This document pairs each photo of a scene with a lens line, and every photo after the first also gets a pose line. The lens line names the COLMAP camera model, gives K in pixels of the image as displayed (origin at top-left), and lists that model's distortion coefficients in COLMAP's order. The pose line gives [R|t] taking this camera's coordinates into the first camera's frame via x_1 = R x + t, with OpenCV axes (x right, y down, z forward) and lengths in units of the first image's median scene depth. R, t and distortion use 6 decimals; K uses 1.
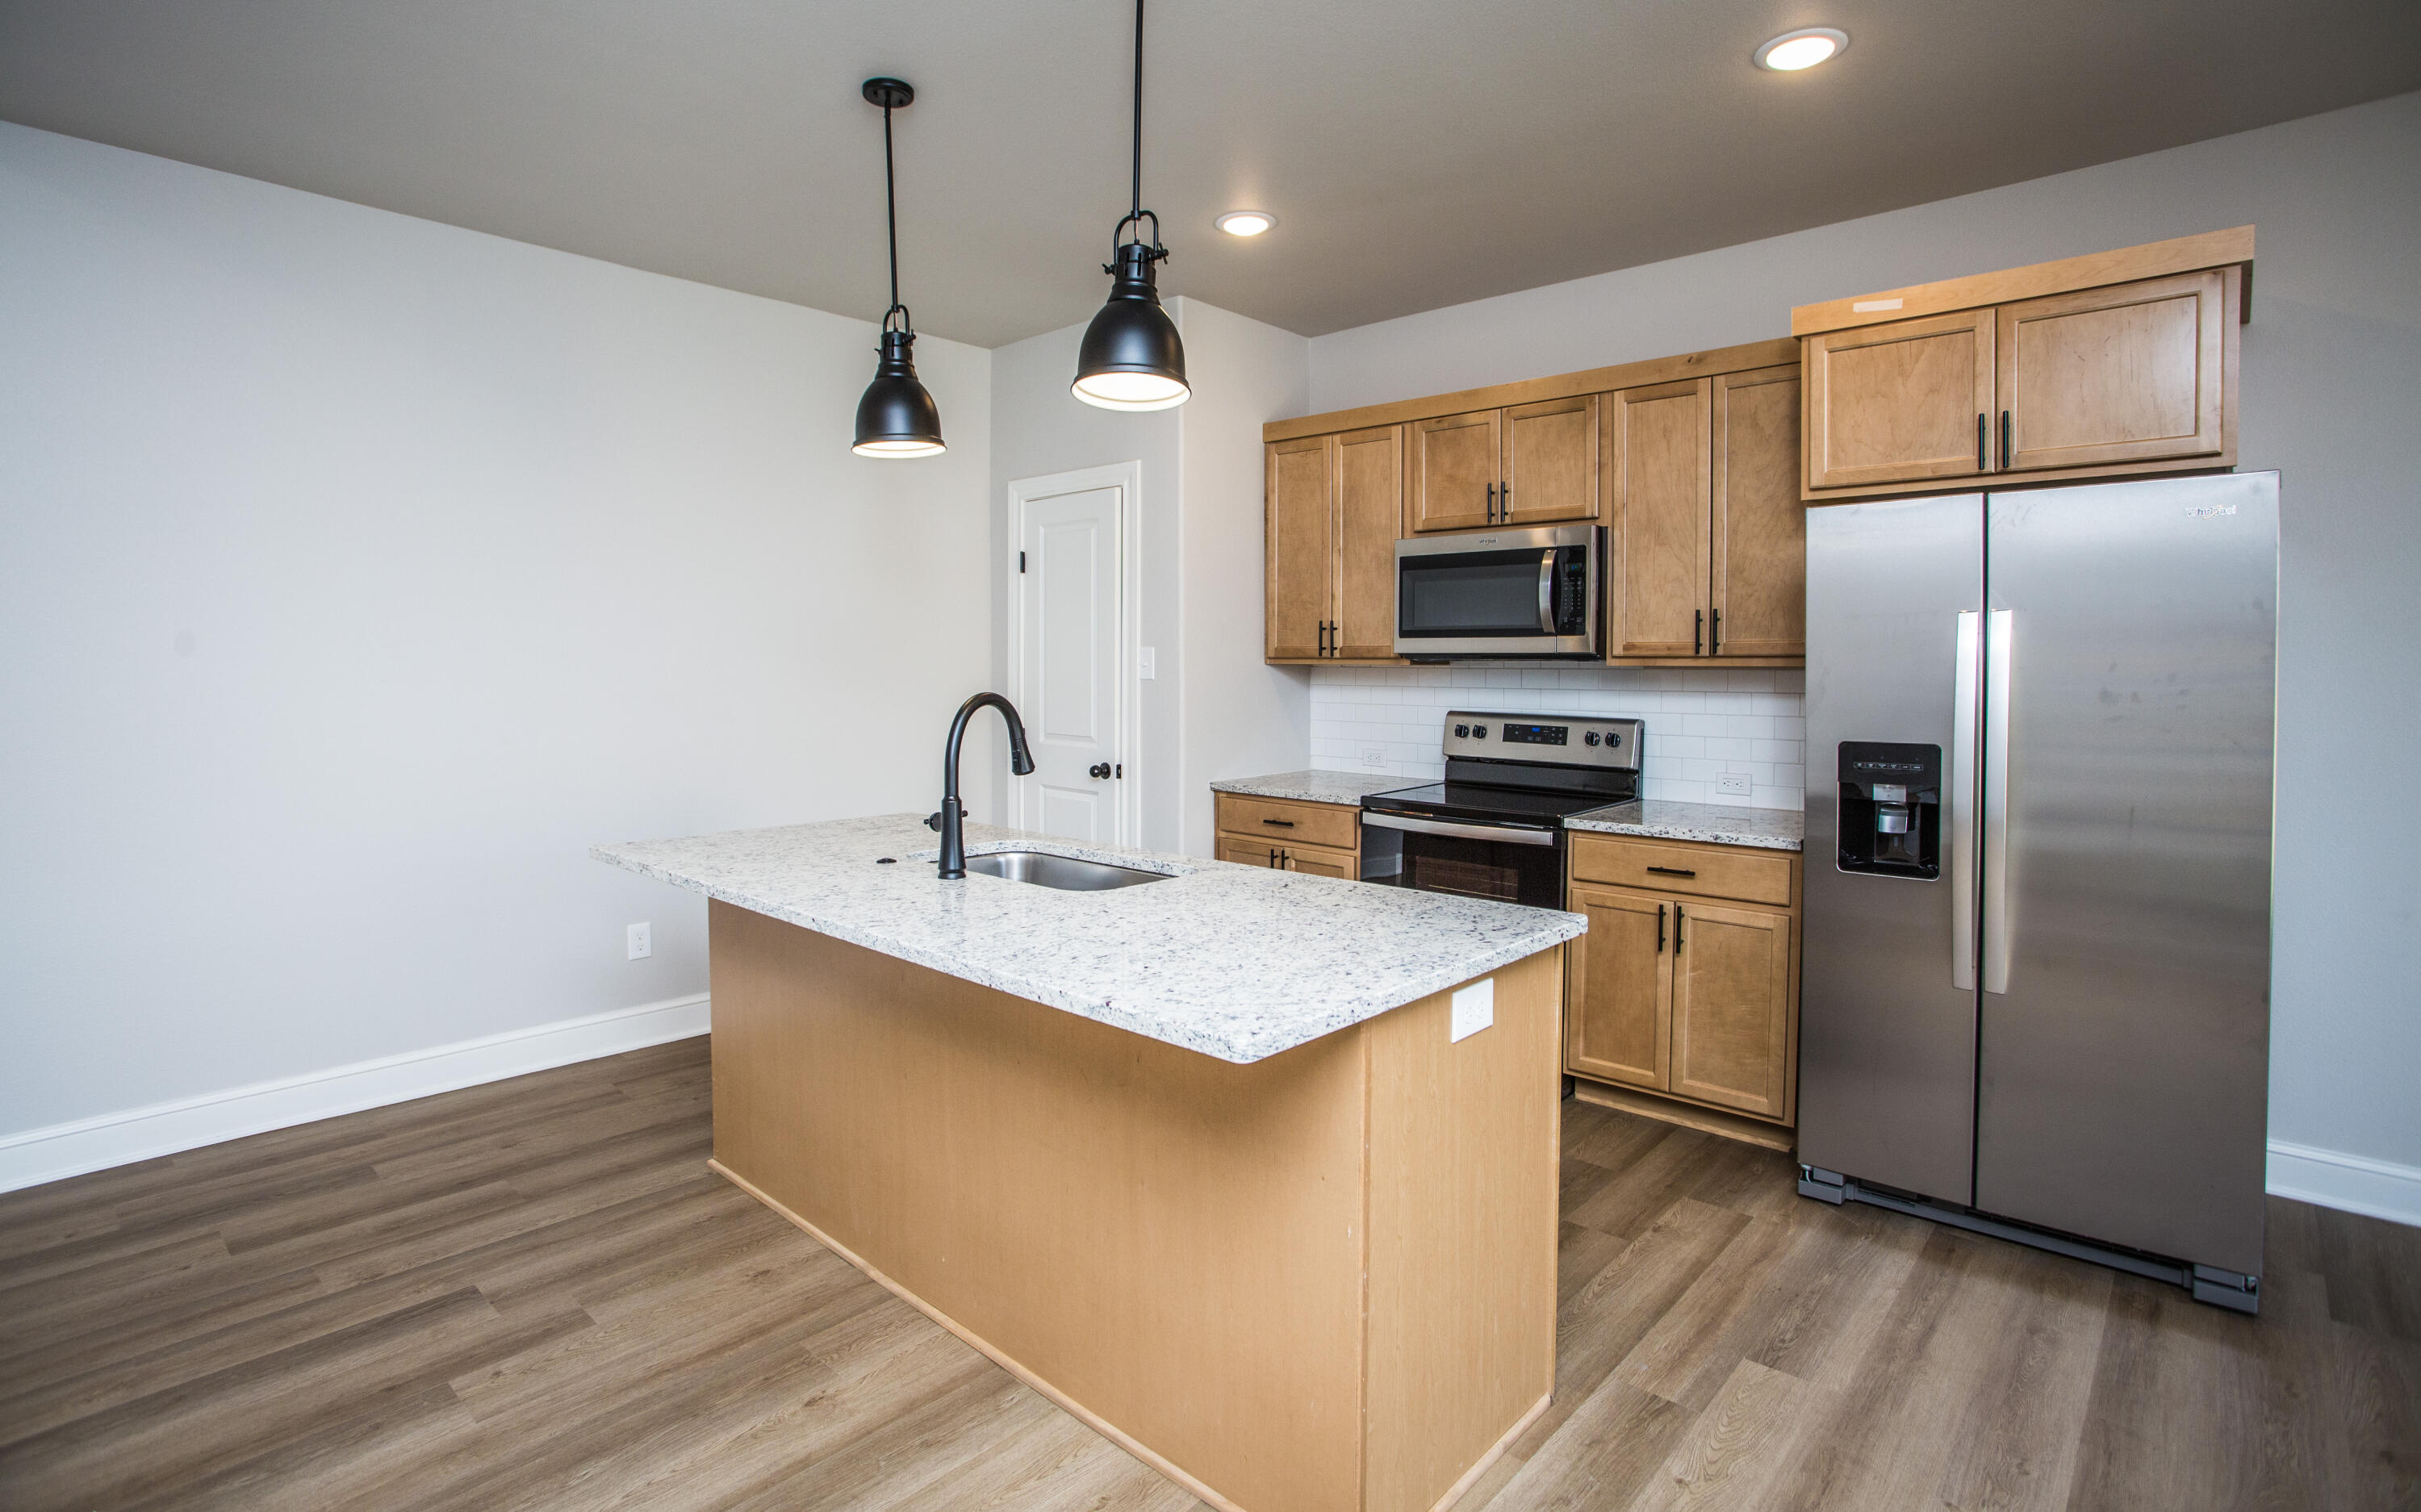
lens RADIAL K [[1172.7, 0, 1193.5], [0, 1172.7, 708.4], [0, 0, 1]] dist [-0.066702, 0.025792]
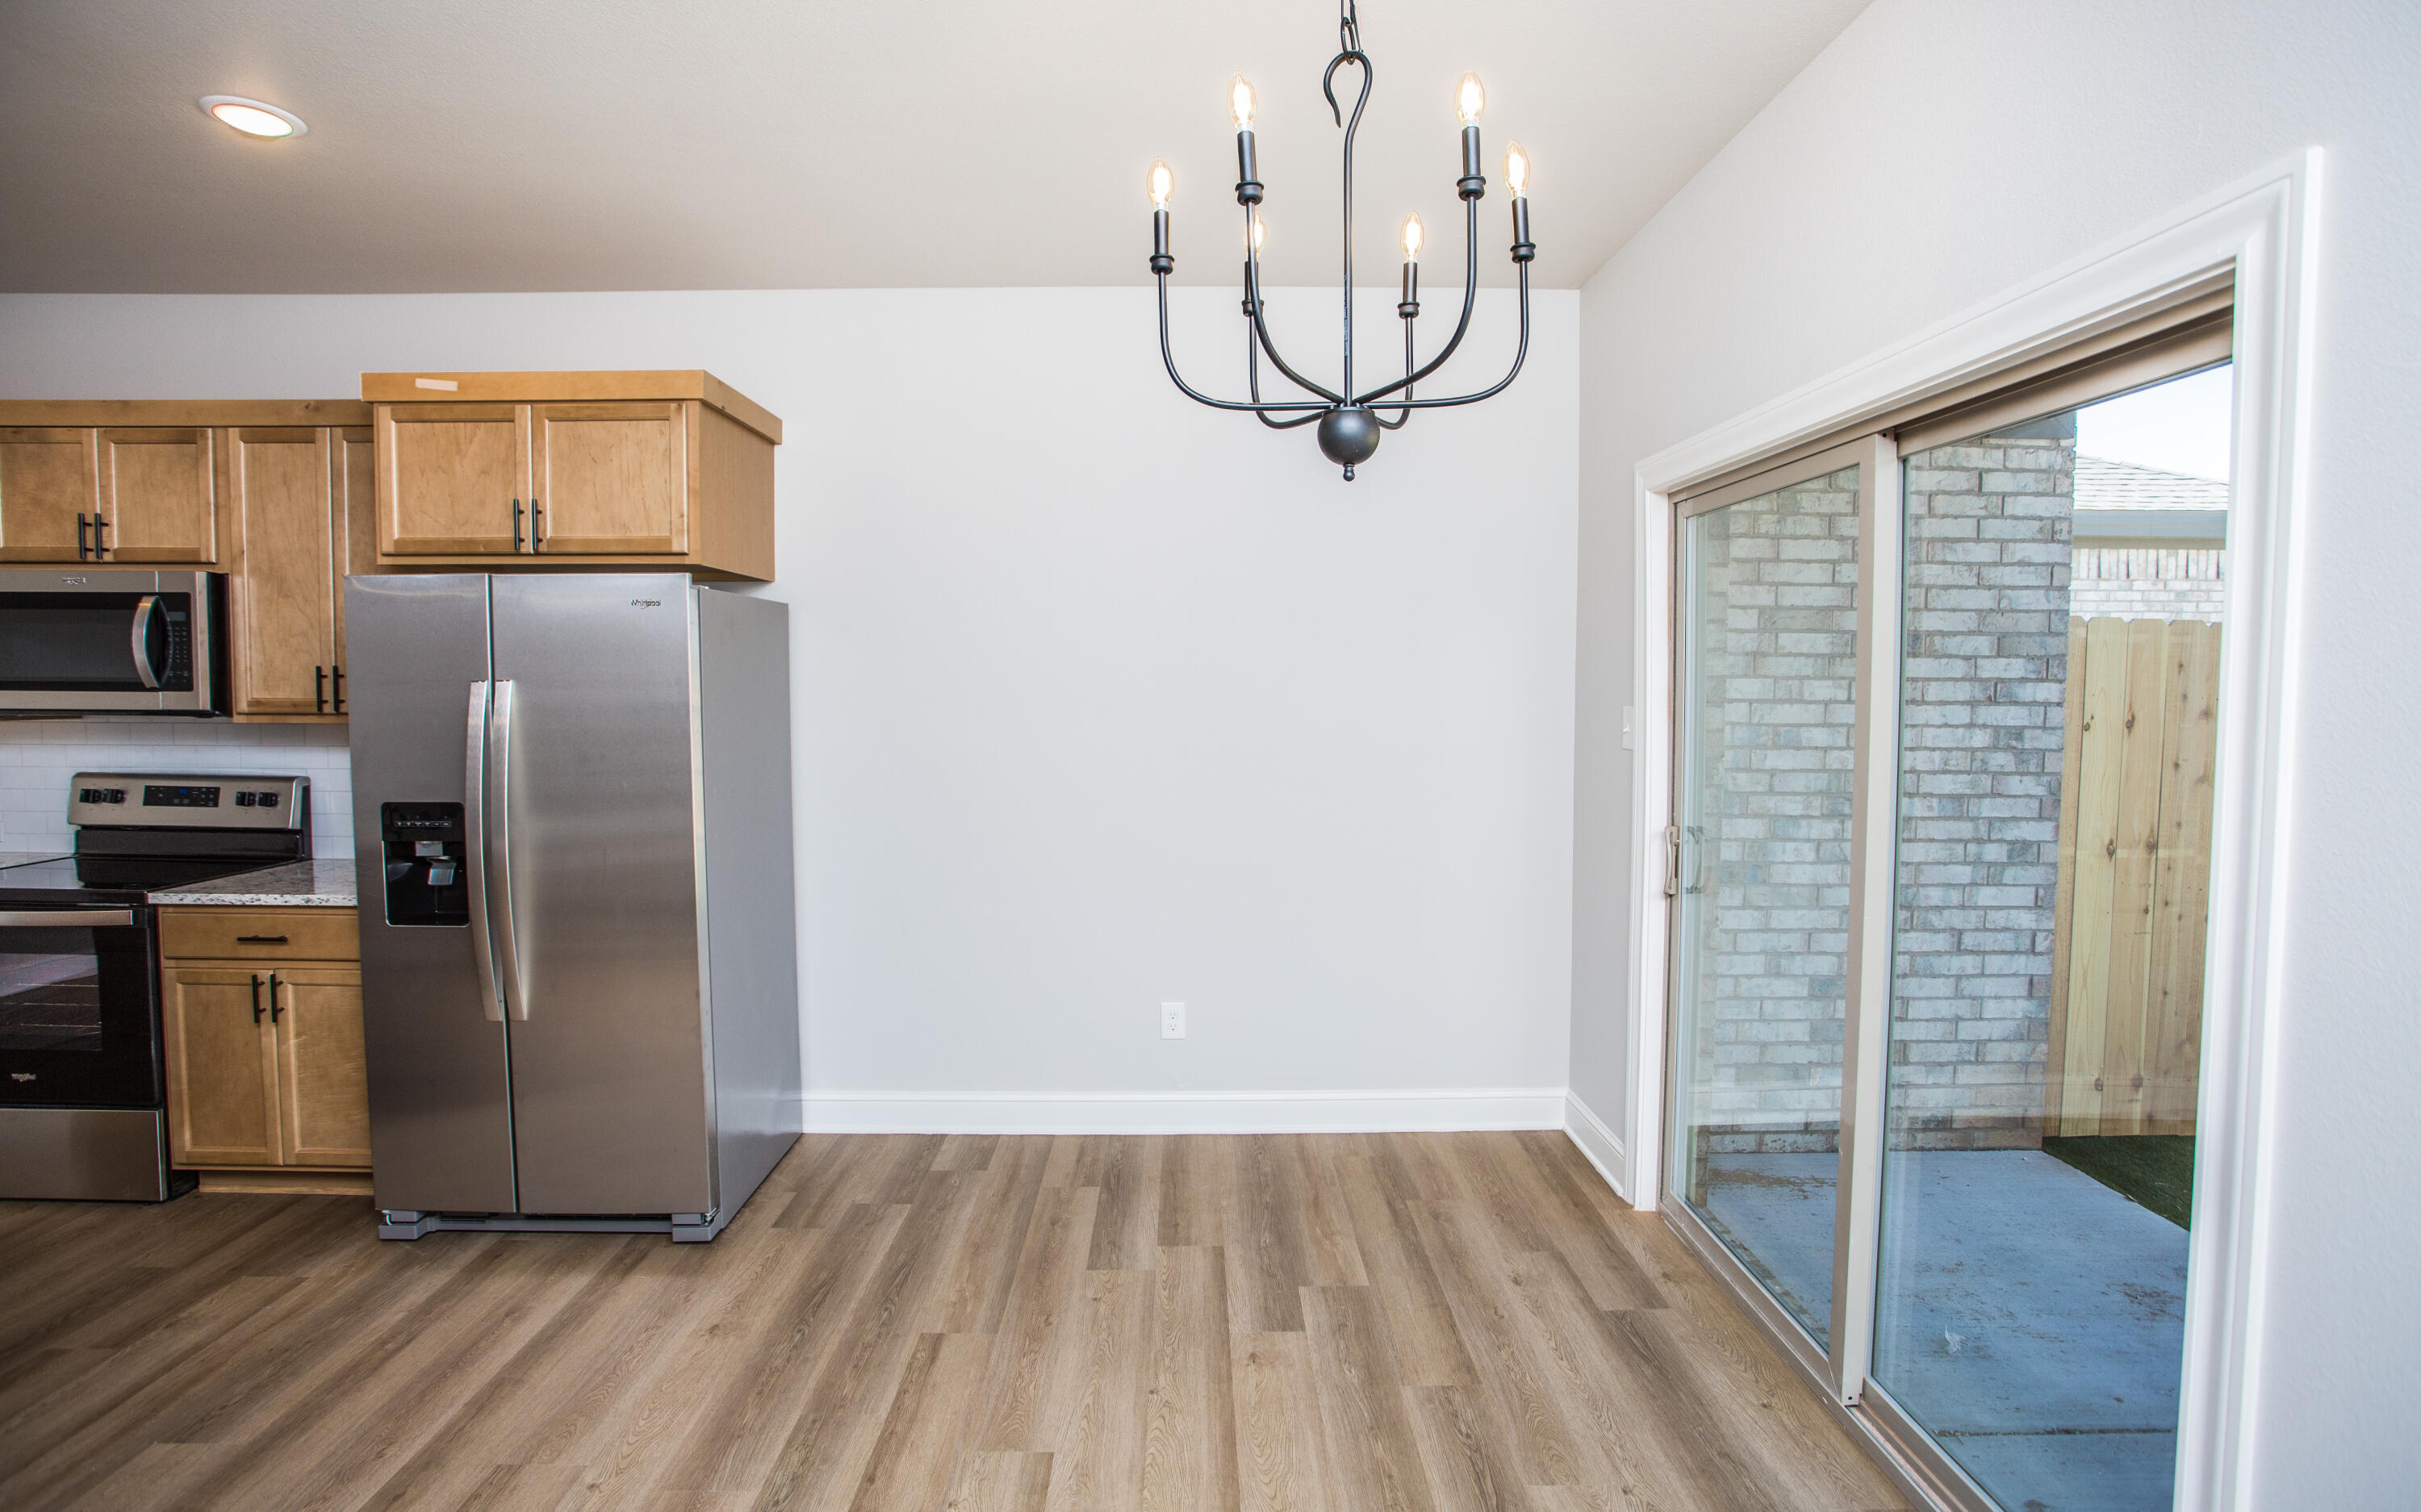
lens RADIAL K [[1179.9, 0, 1201.6], [0, 1179.9, 750.5], [0, 0, 1]] dist [-0.047885, 0.017133]
pose [[0.731395, -0.036132, 0.680996, 0.314451], [0.021987, 0.999326, 0.029407, -0.025996], [-0.681599, -0.006535, 0.731697, -0.219684]]
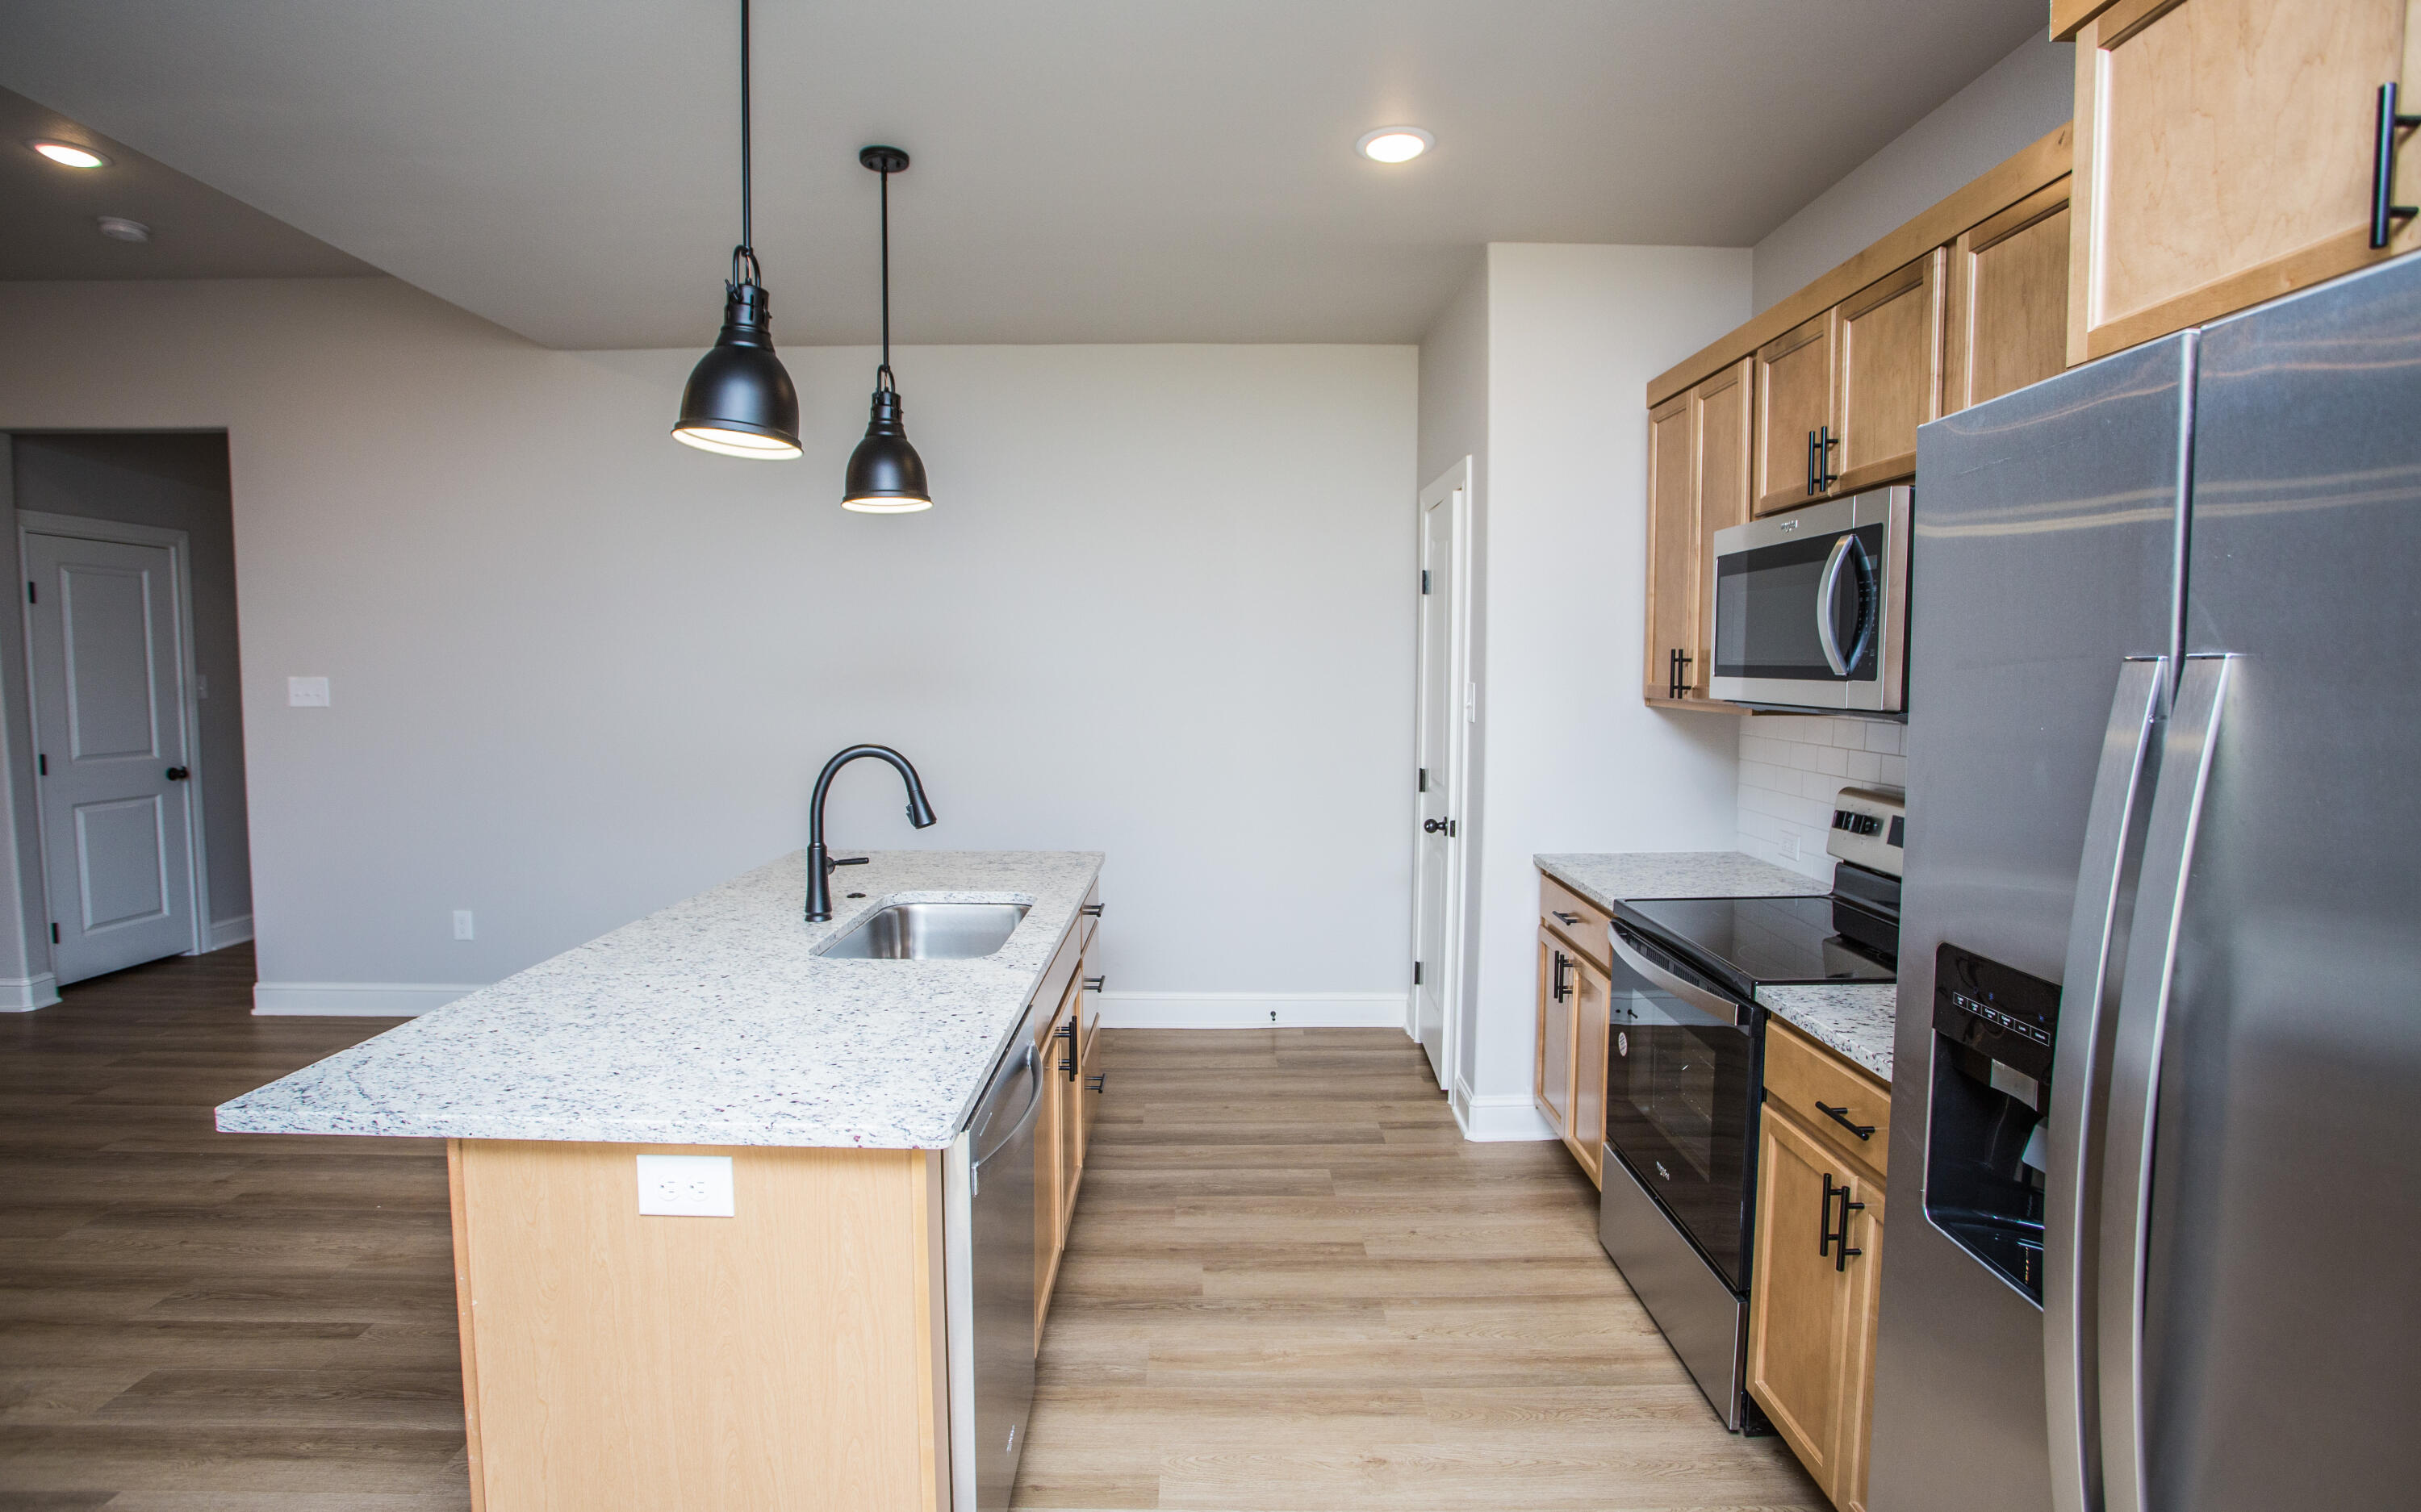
lens RADIAL K [[1179.9, 0, 1201.6], [0, 1179.9, 750.5], [0, 0, 1]] dist [-0.047885, 0.017133]
pose [[0.681219, 0.050142, -0.730360, 0.559608], [-0.031603, 0.998736, 0.039091, -0.041722], [0.731397, -0.003548, 0.681942, 0.381516]]
